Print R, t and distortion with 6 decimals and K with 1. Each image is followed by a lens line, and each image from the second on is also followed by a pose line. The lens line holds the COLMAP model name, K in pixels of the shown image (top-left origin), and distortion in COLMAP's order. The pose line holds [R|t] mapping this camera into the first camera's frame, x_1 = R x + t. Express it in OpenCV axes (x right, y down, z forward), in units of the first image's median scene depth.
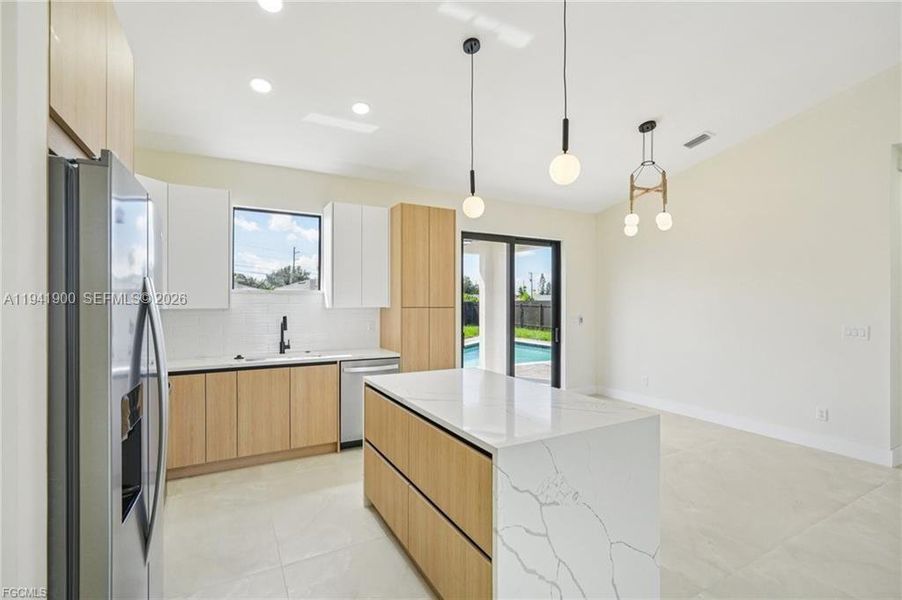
lens RADIAL K [[408.4, 0, 451.0], [0, 408.4, 300.0], [0, 0, 1]] dist [-0.011998, 0.000374]
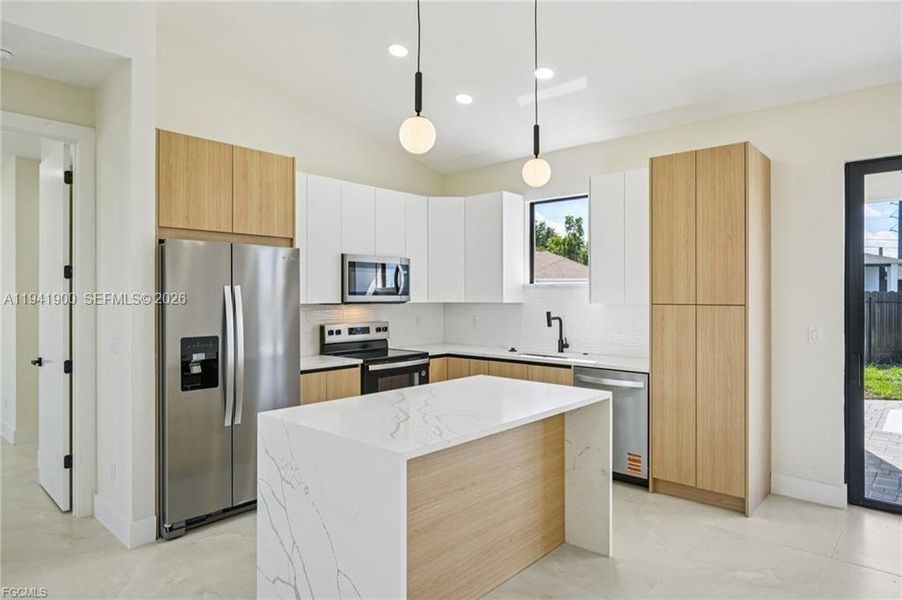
lens RADIAL K [[546.5, 0, 451.0], [0, 546.5, 300.0], [0, 0, 1]] dist [0.000478, 0.000279]
pose [[0.331447, 0.005850, -0.943456, 0.750642], [0.006744, 0.999941, 0.008569, 0.000124], [0.943450, -0.009203, 0.331388, 0.393580]]
